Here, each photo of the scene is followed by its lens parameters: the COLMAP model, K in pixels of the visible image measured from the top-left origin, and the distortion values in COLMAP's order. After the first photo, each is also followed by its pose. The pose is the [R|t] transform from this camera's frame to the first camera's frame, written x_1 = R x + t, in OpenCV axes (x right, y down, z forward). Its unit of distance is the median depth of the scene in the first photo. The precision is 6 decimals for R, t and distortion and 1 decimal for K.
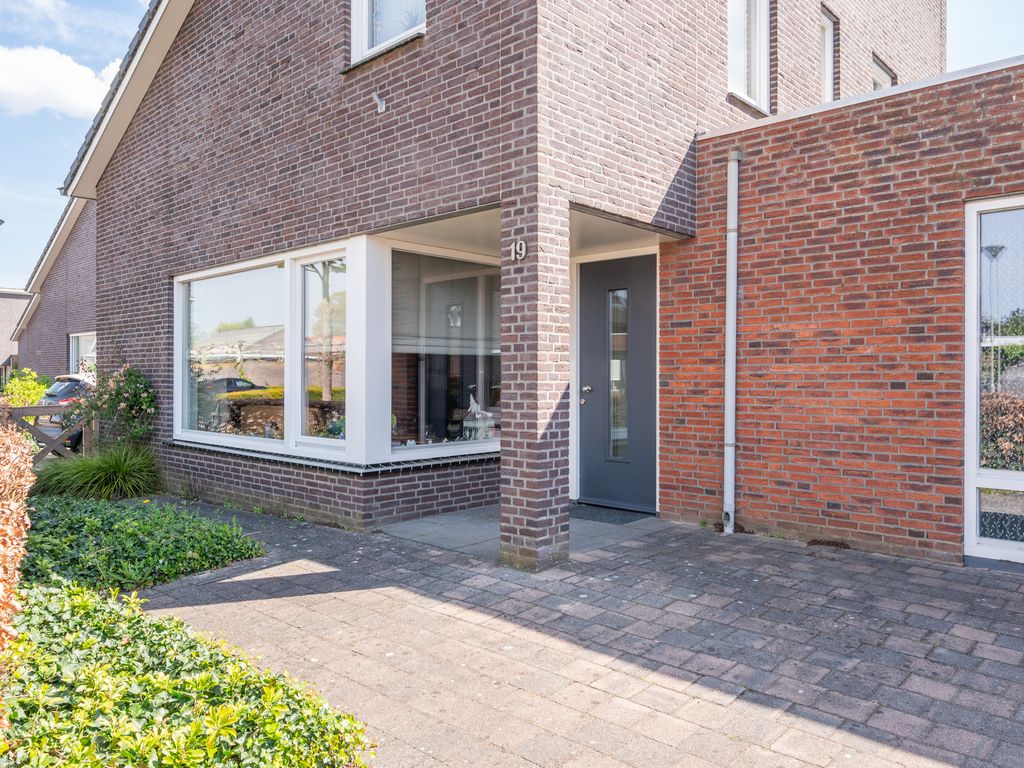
lens RADIAL K [[757.4, 0, 509.6], [0, 757.4, 381.3], [0, 0, 1]] dist [-0.002822, -0.001260]
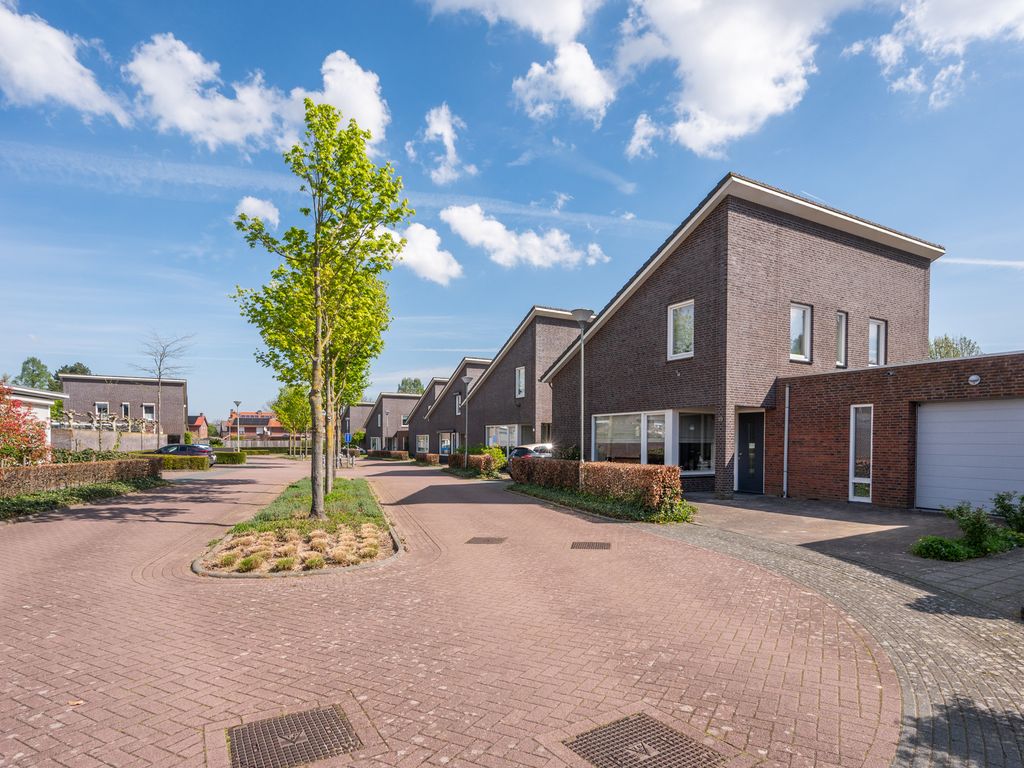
lens RADIAL K [[576.1, 0, 513.1], [0, 576.1, 452.4], [0, 0, 1]] dist [0.003834, -0.000608]
pose [[0.957493, 0.009728, -0.288294, -0.146245], [-0.006139, 0.999892, 0.013352, -0.030711], [0.288393, -0.011015, 0.957449, -2.045327]]
